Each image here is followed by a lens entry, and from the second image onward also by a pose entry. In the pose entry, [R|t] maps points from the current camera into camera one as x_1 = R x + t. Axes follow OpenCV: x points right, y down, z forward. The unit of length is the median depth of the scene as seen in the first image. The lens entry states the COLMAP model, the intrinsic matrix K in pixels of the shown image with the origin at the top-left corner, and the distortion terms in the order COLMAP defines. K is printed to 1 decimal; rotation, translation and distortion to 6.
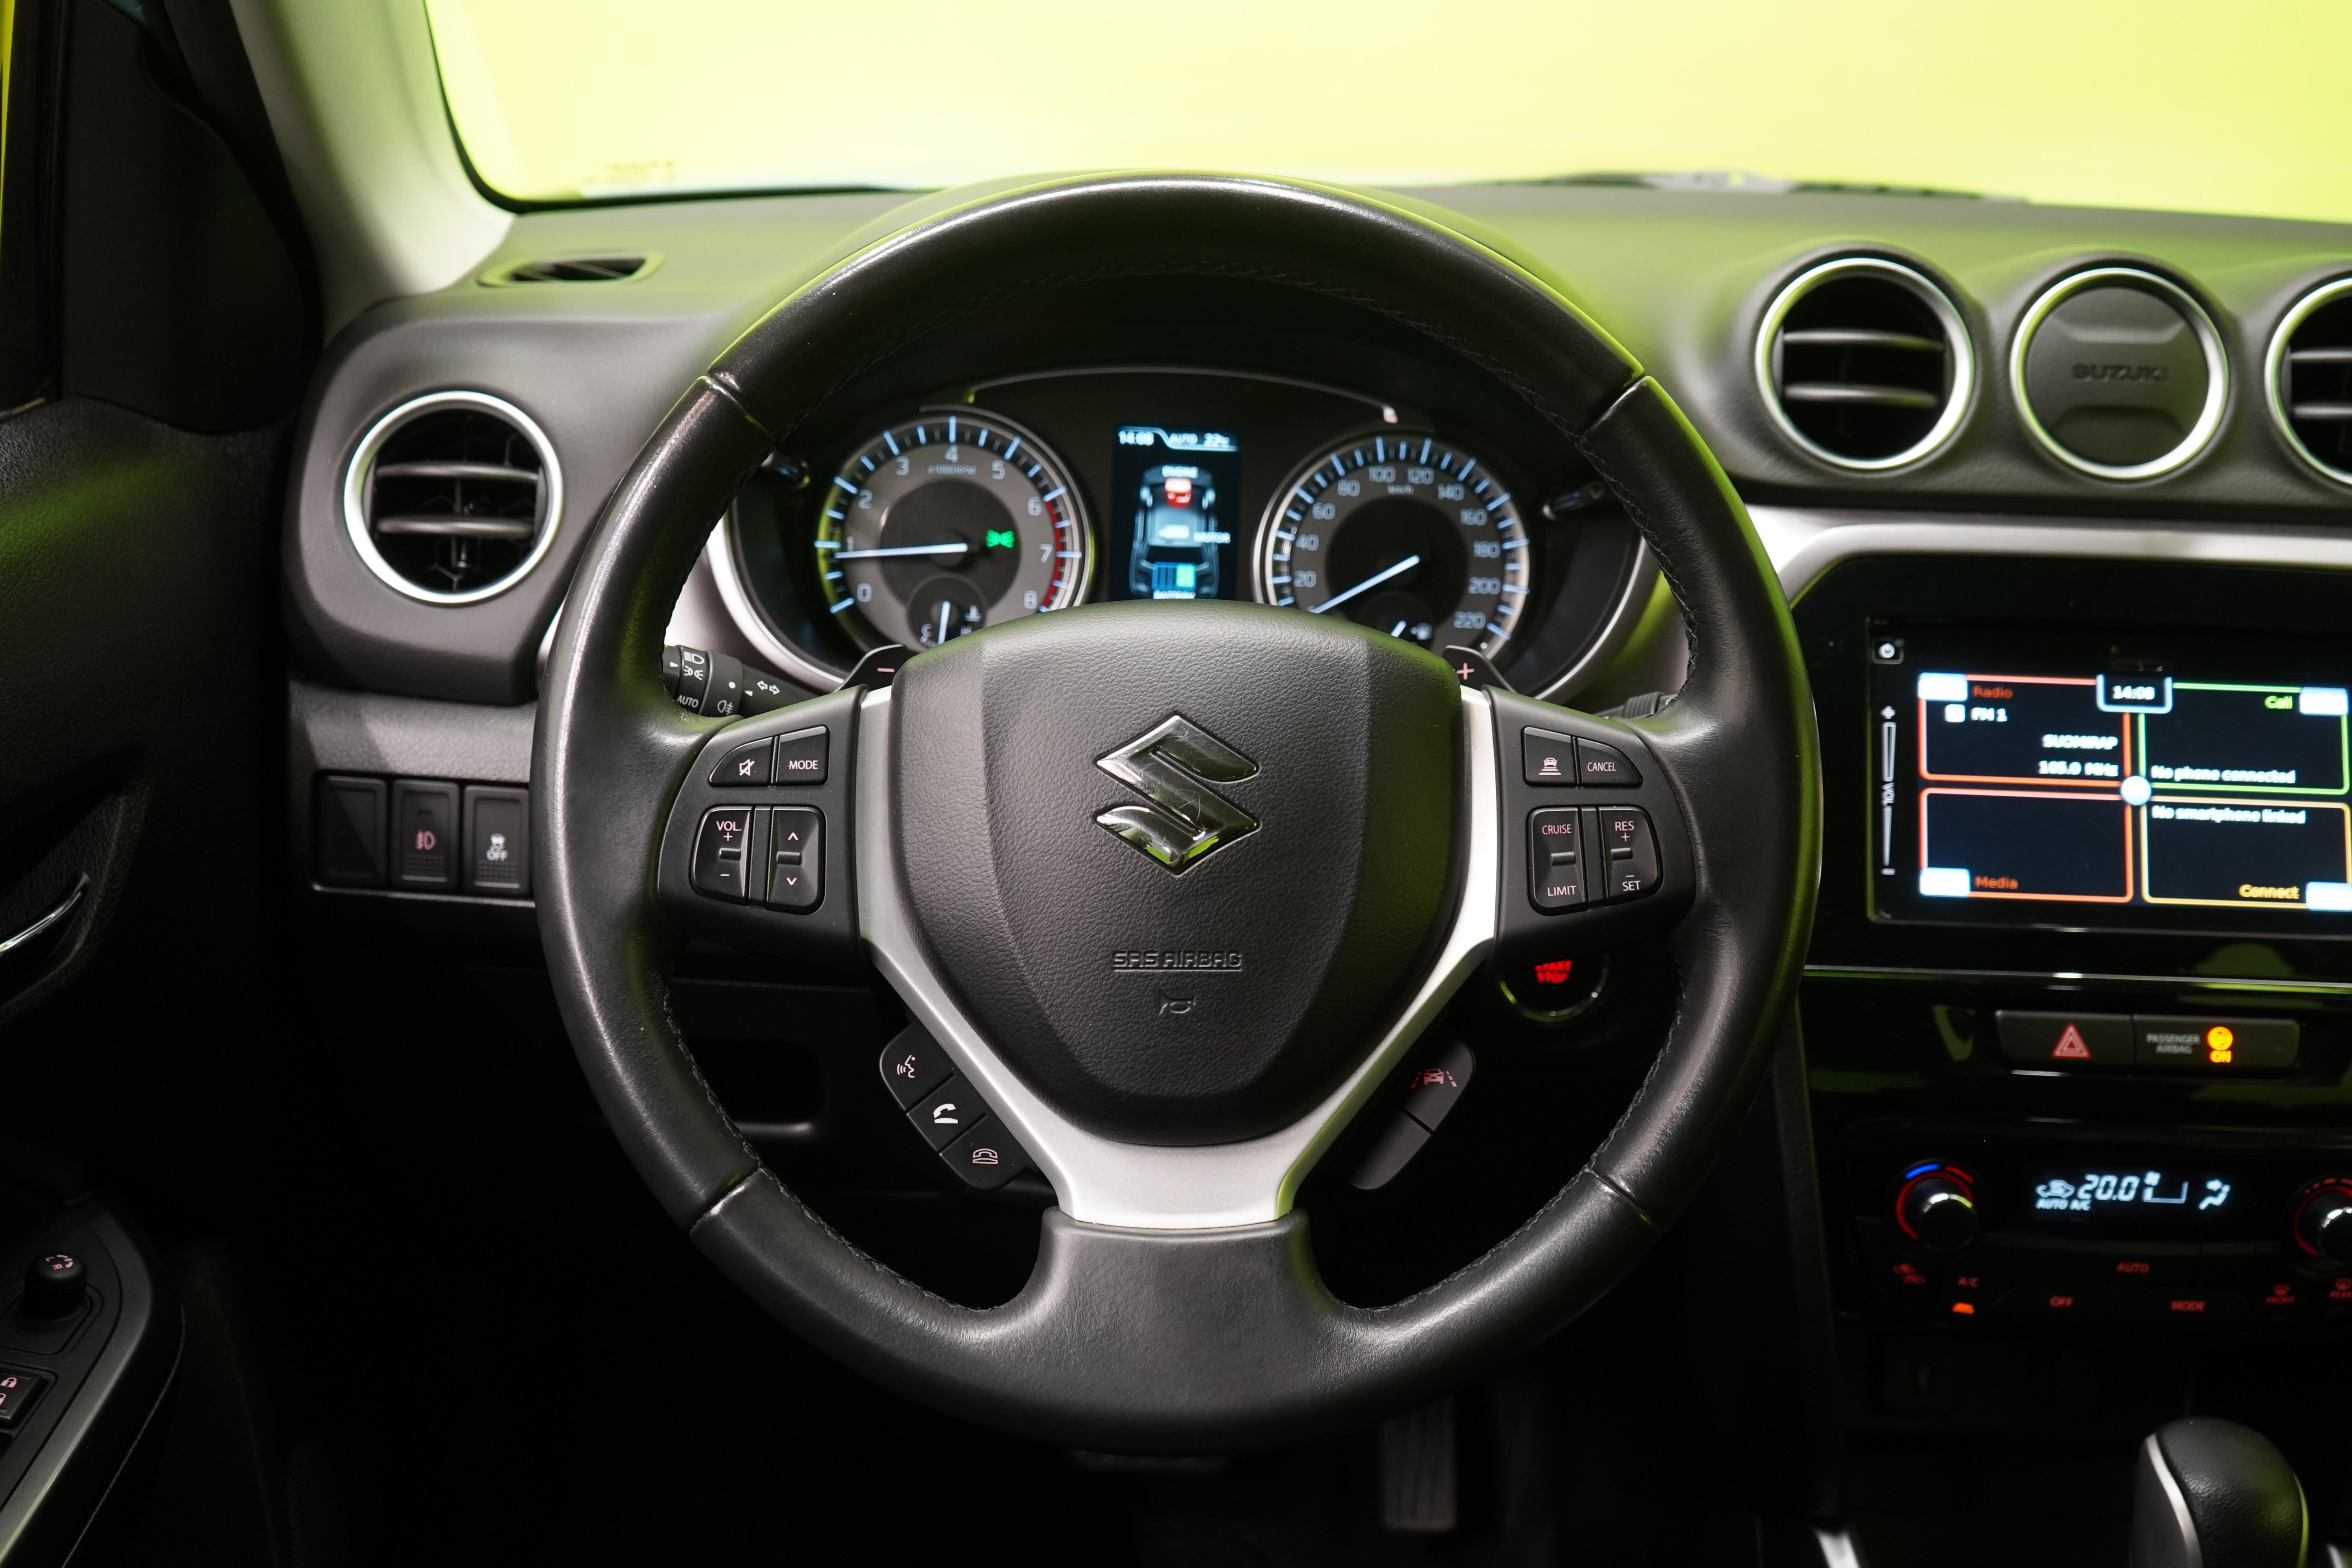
lens RADIAL K [[2503.8, 0, 1176.0], [0, 2503.8, 784.0], [0, 0, 1]] dist [0.010926, 0.037722]
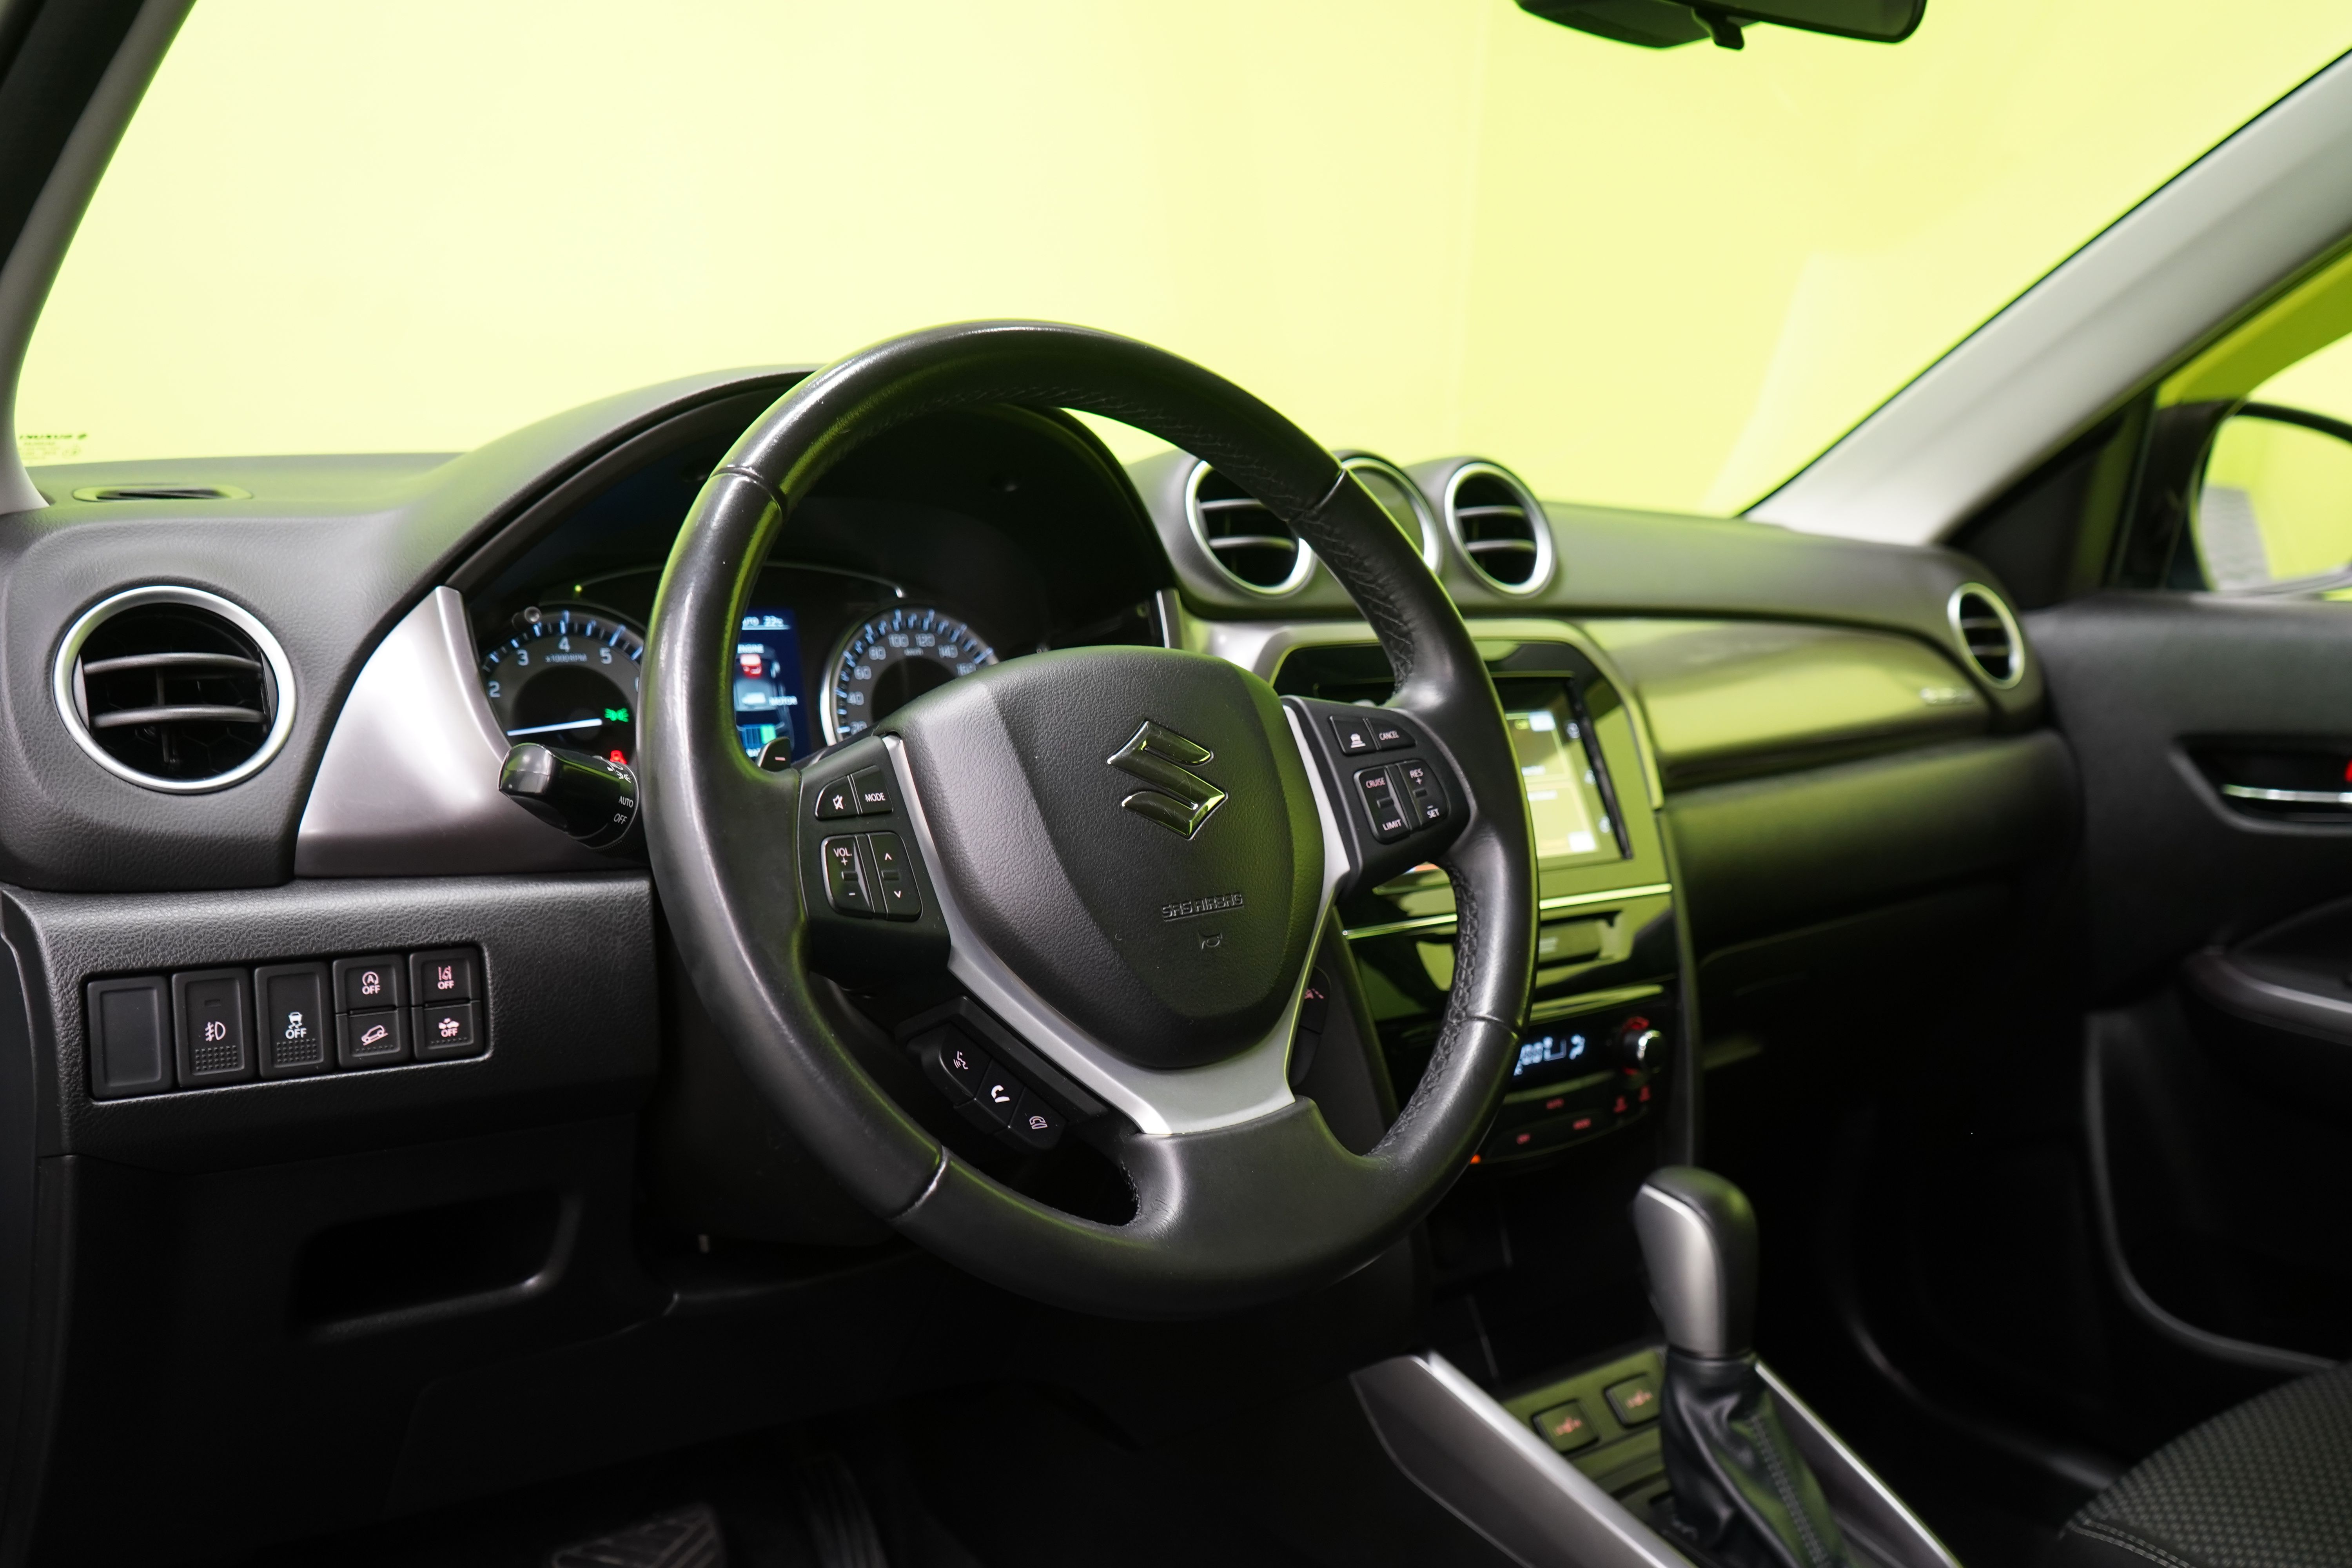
lens RADIAL K [[2061.9, 0, 1176.0], [0, 2061.9, 784.0], [0, 0, 1]] dist [0.005419, 0.005645]
pose [[0.788361, -0.101637, 0.606760, -0.489640], [0.206320, 0.972822, -0.105116, 0.090954], [-0.579586, 0.208056, 0.787904, 0.146000]]
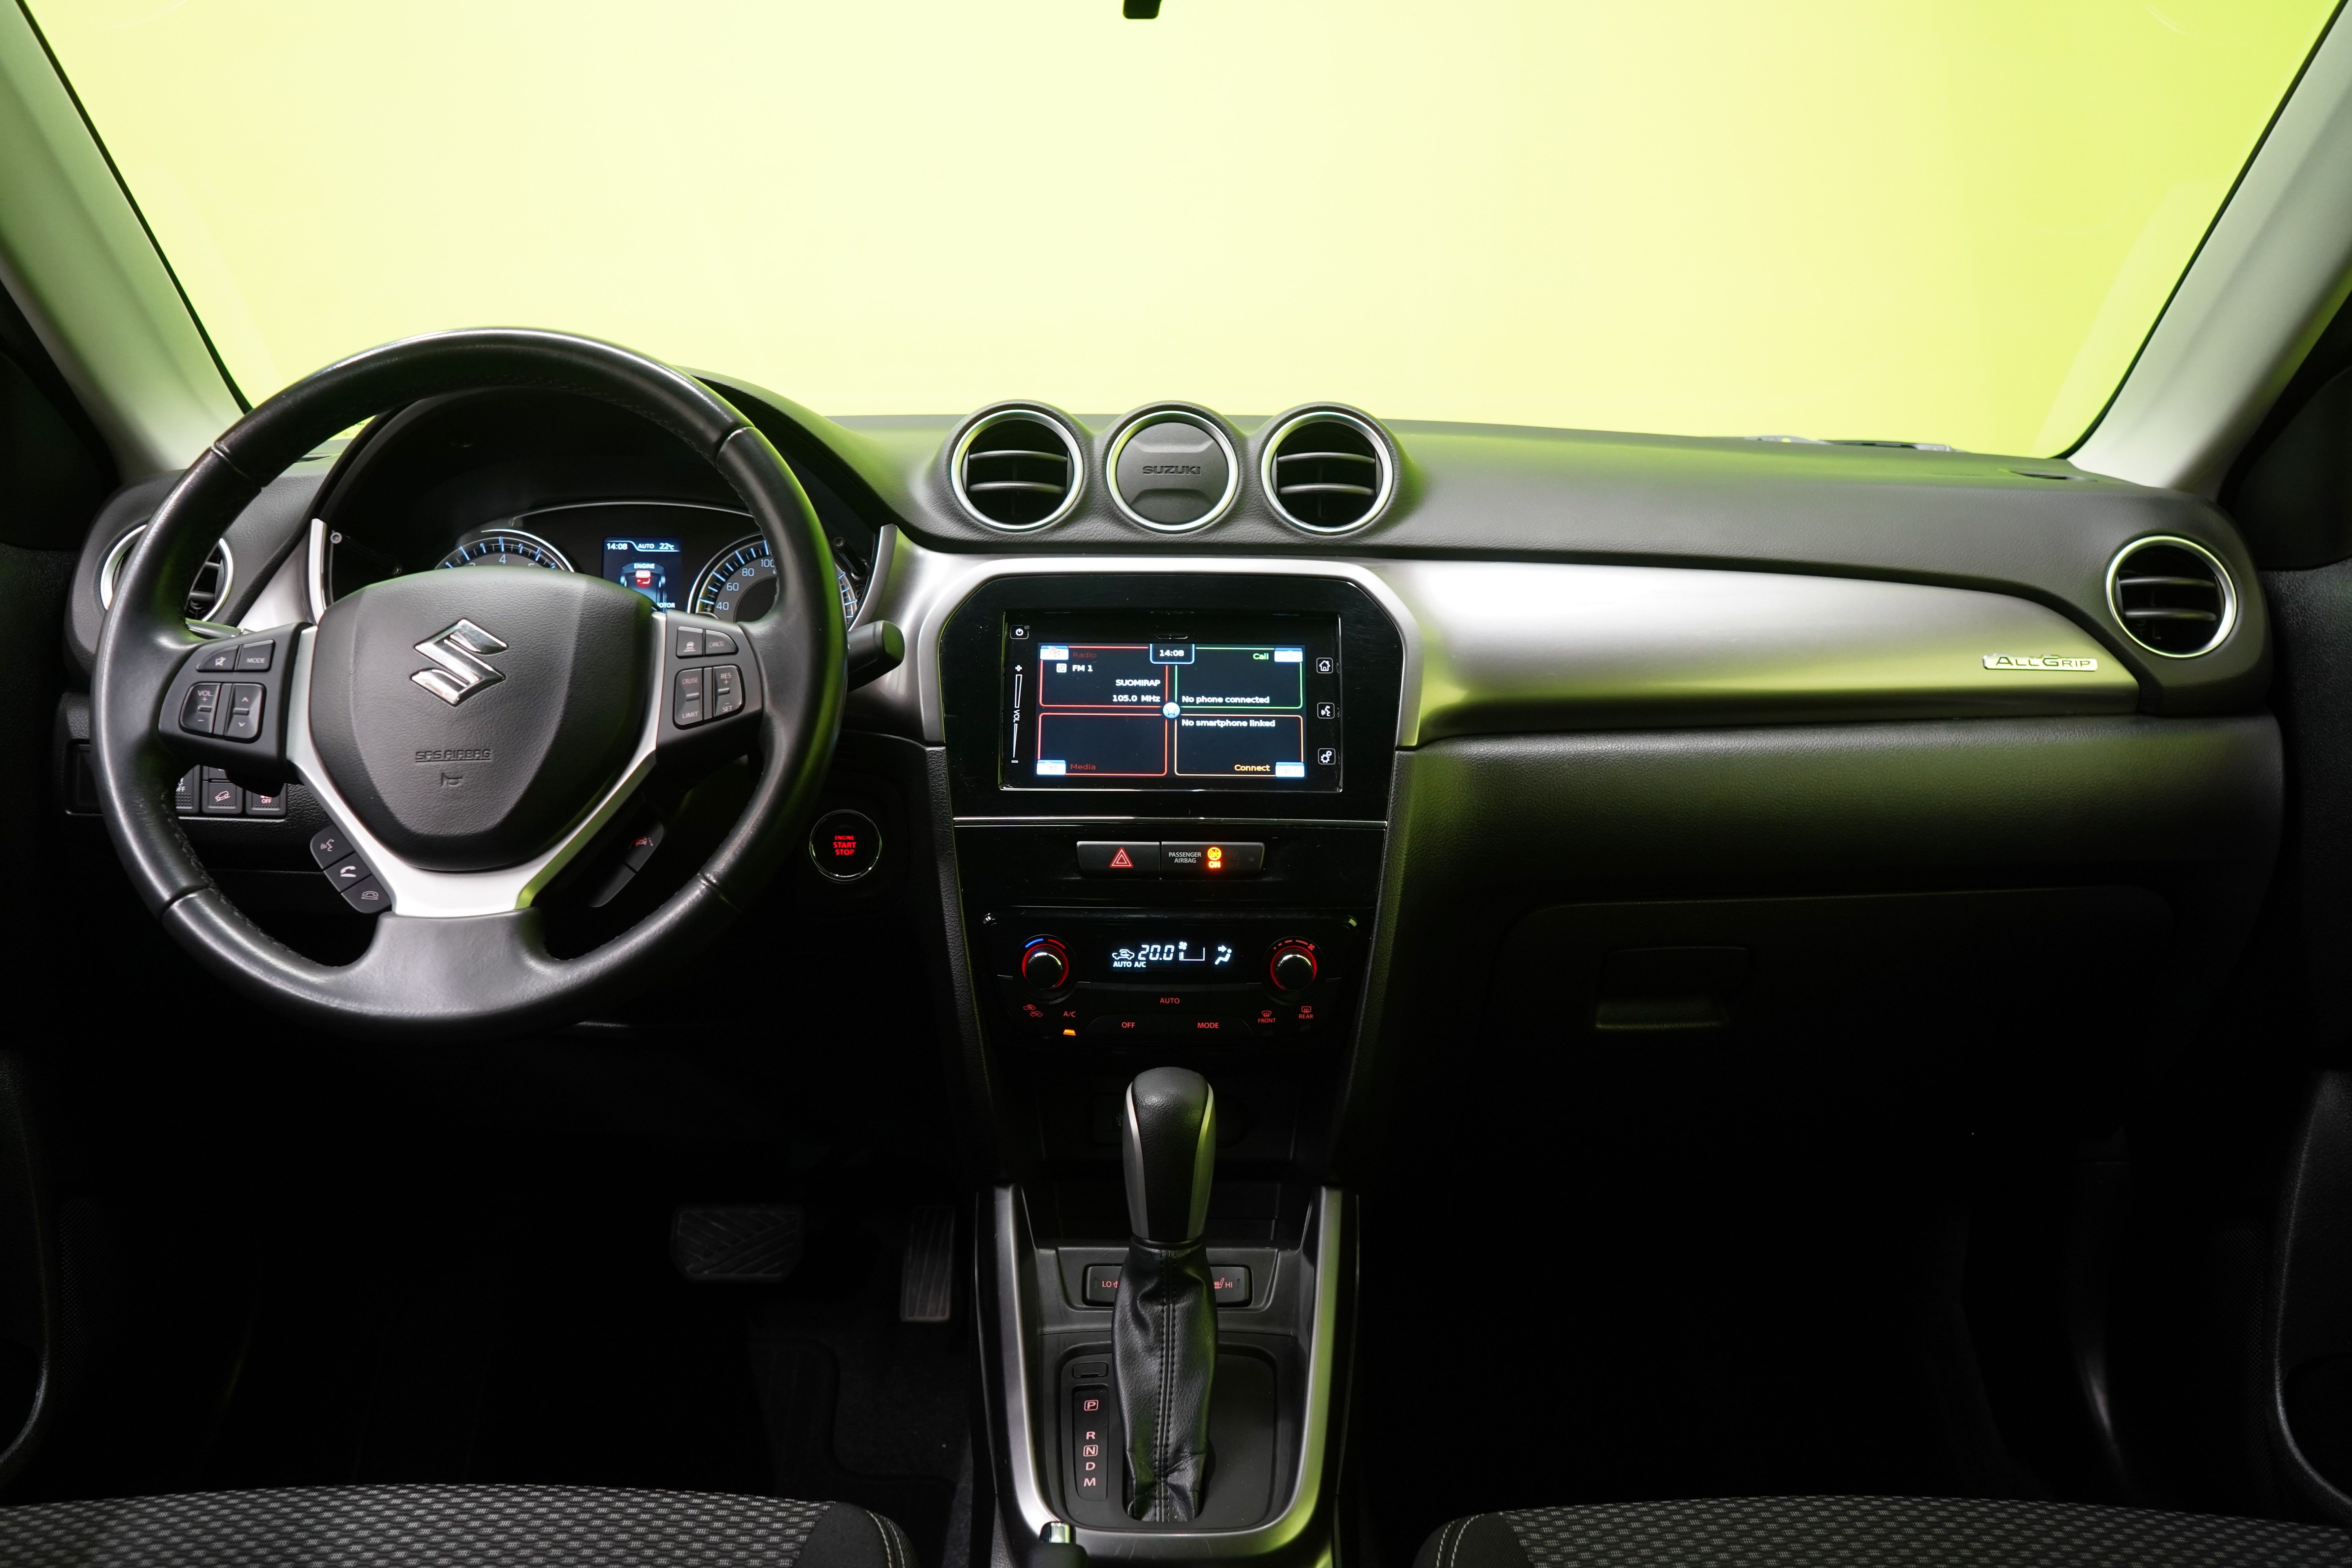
lens RADIAL K [[1911.1, 0, 1176.0], [0, 1911.1, 784.0], [0, 0, 1]] dist [-0.007828, 0.001090]
pose [[0.999422, -0.032501, -0.009933, 0.394980], [0.030699, 0.988751, -0.146386, 0.230553], [0.014579, 0.145997, 0.989178, -0.217723]]
